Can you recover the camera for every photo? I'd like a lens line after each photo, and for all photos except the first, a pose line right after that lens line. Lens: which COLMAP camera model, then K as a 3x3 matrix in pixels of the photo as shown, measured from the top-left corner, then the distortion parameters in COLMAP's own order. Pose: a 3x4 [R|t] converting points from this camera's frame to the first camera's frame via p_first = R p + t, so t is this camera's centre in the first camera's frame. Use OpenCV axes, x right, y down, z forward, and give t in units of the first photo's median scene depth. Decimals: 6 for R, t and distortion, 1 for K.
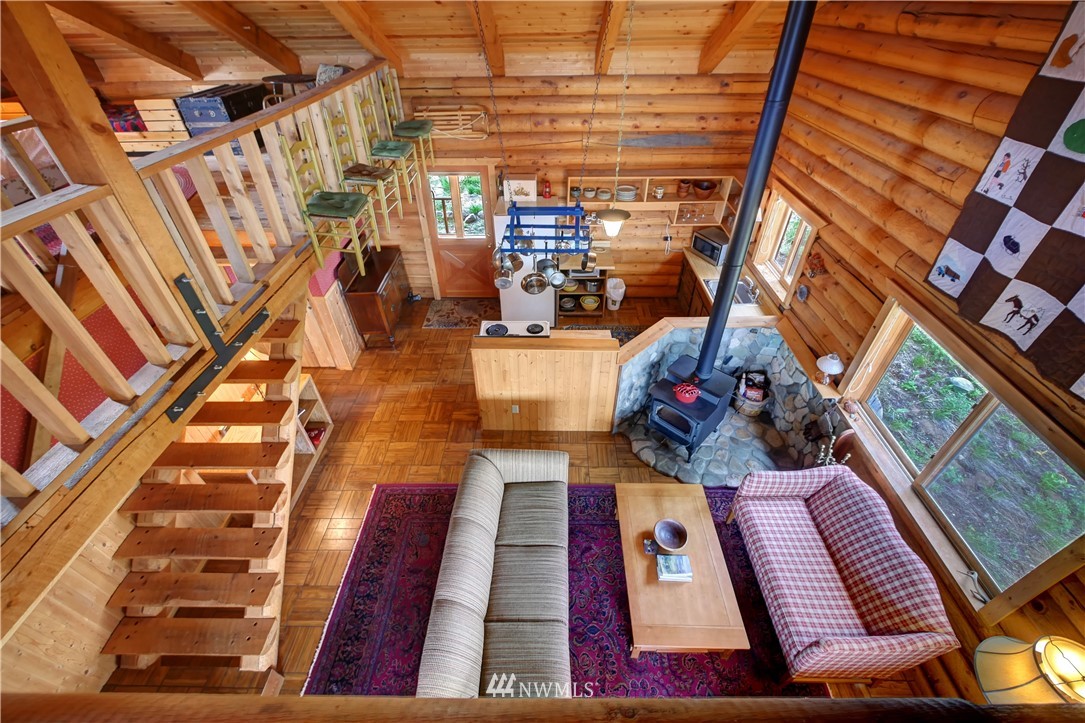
lens RADIAL K [[450.3, 0, 543.8], [0, 450.3, 352.7], [0, 0, 1]] dist [-0.004067, -0.000134]
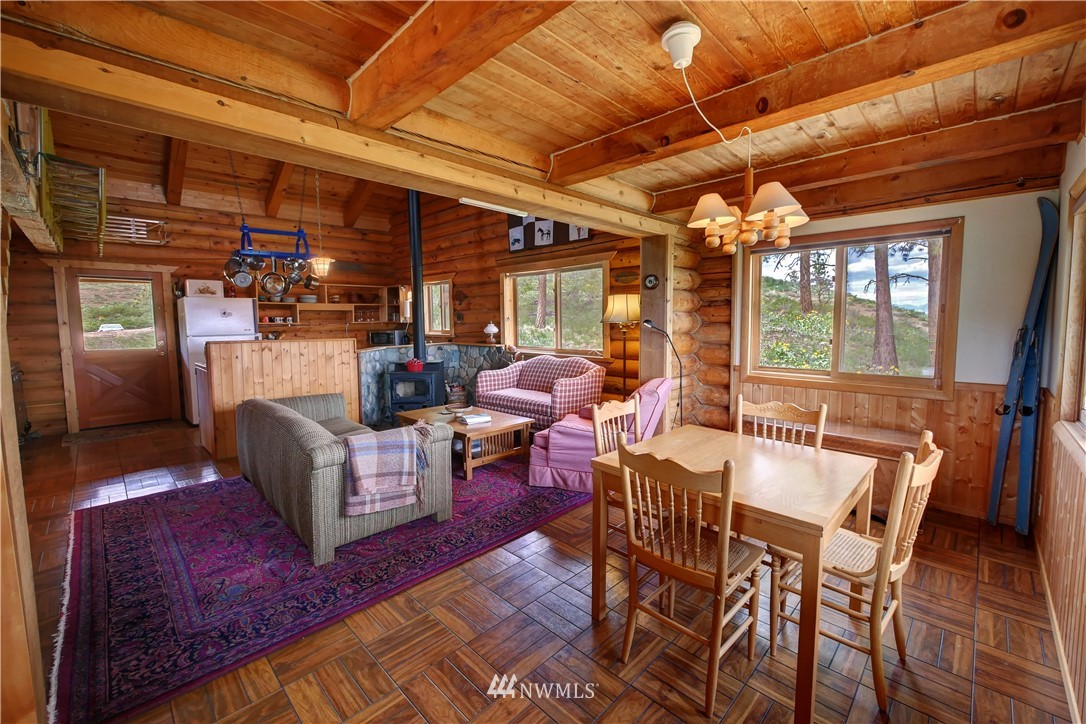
lens RADIAL K [[449.6, 0, 543.4], [0, 449.6, 356.6], [0, 0, 1]] dist [-0.005743, 0.000660]
pose [[0.694500, -0.054907, 0.717394, -0.322072], [0.453929, 0.807038, -0.377675, 0.652789], [-0.558228, 0.587941, 0.585412, 0.007688]]
